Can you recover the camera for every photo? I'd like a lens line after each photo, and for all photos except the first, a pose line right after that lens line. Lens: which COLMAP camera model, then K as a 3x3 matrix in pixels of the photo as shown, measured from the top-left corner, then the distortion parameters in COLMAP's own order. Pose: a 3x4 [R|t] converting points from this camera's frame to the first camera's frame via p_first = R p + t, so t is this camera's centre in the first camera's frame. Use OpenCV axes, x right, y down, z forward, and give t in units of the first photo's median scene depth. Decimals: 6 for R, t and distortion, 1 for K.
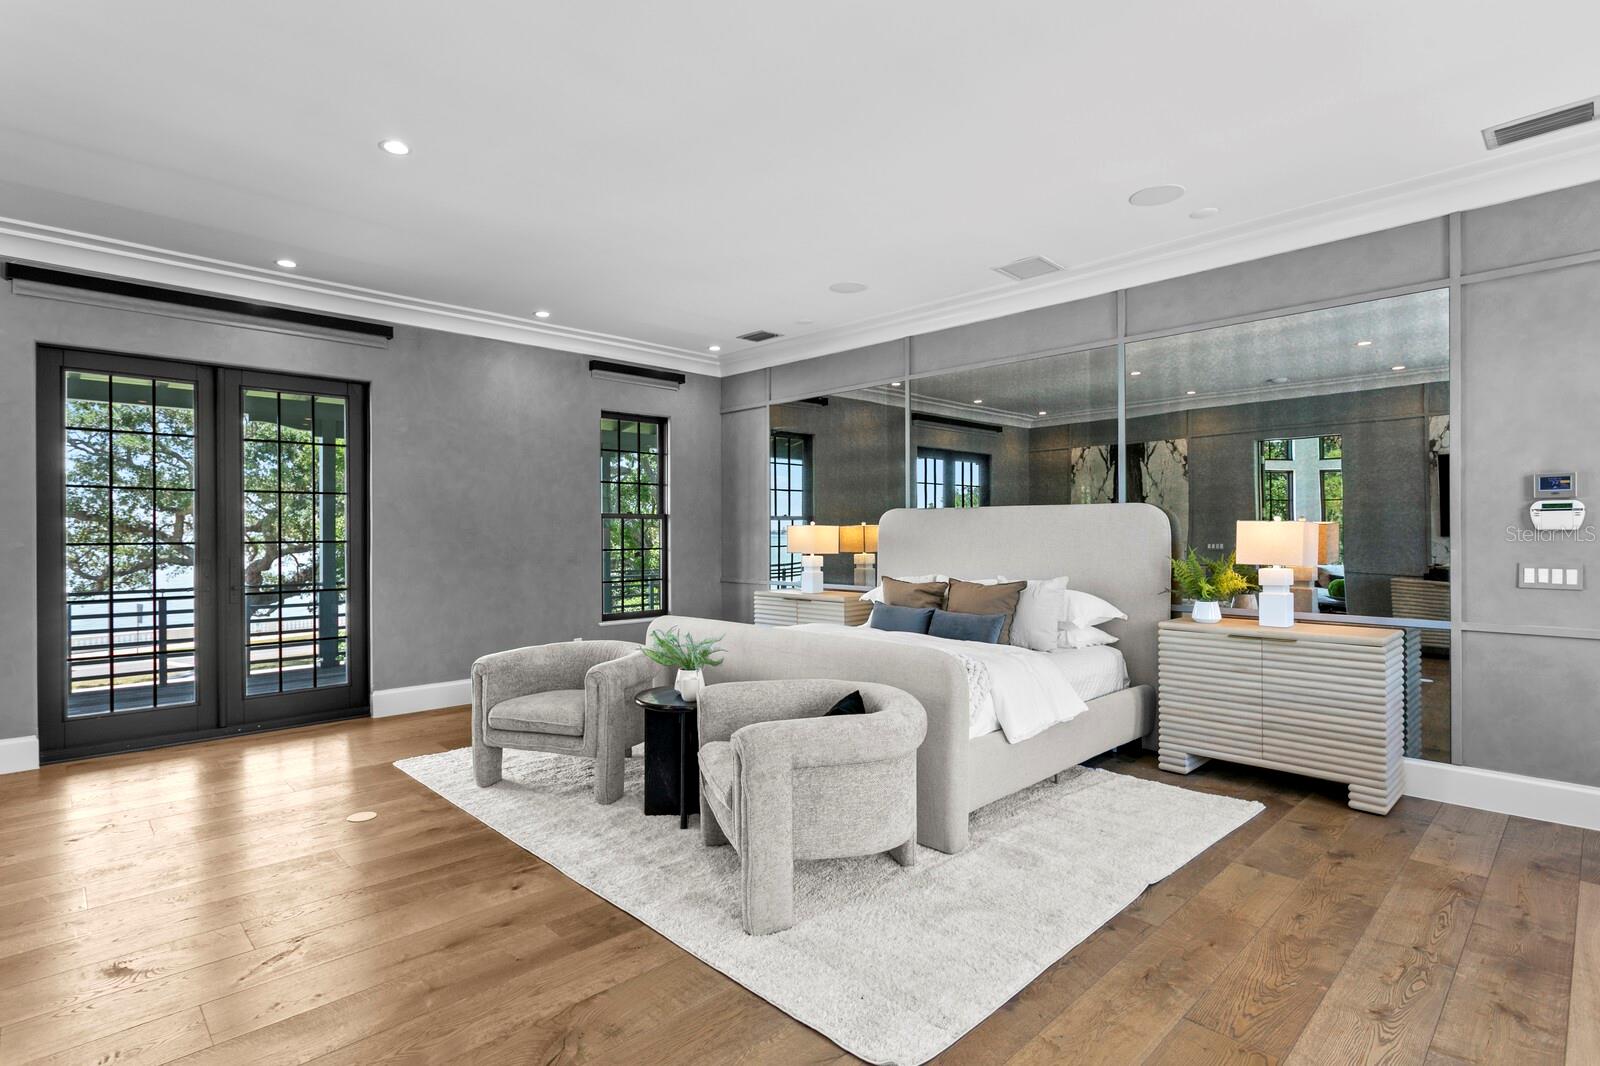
lens RADIAL K [[779.6, 0, 790.1], [0, 779.6, 537.1], [0, 0, 1]] dist [-0.004554, -0.001521]
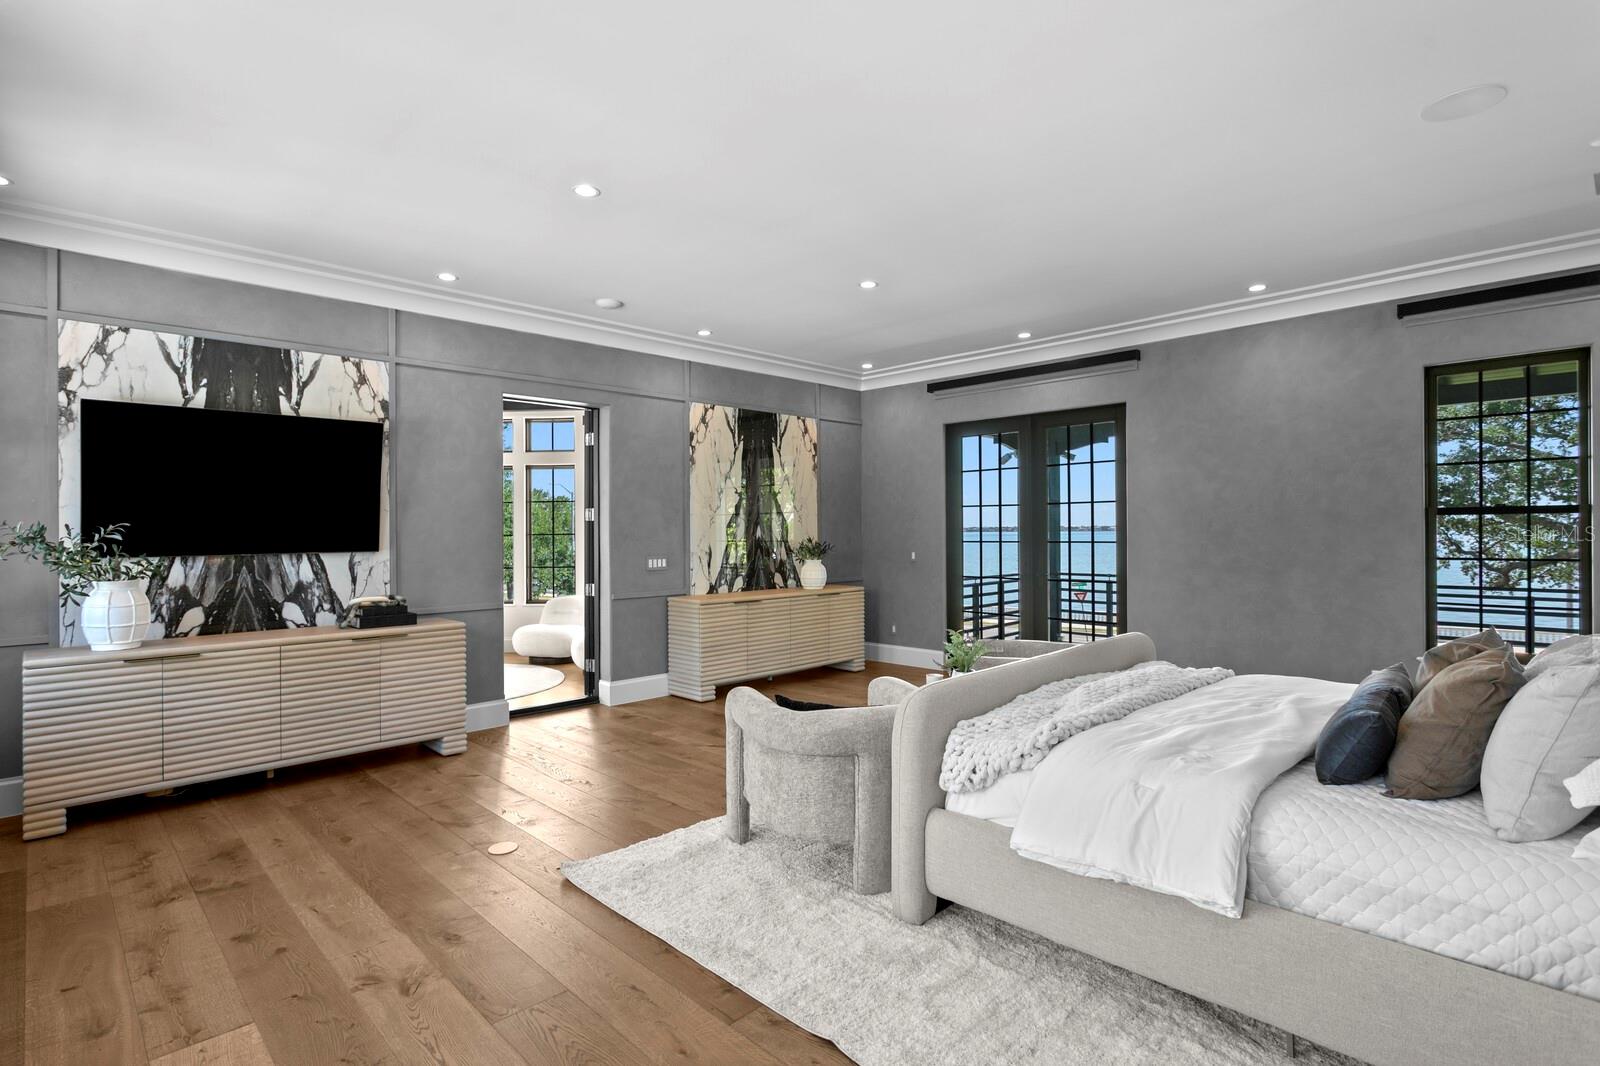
lens RADIAL K [[779.6, 0, 791.7], [0, 779.6, 528.3], [0, 0, 1]] dist [-0.004554, -0.001521]
pose [[0.001032, -0.003210, -0.999994, 0.595234], [-0.001946, 0.999993, -0.003212, -0.008944], [0.999998, 0.001949, 0.001026, 0.491330]]
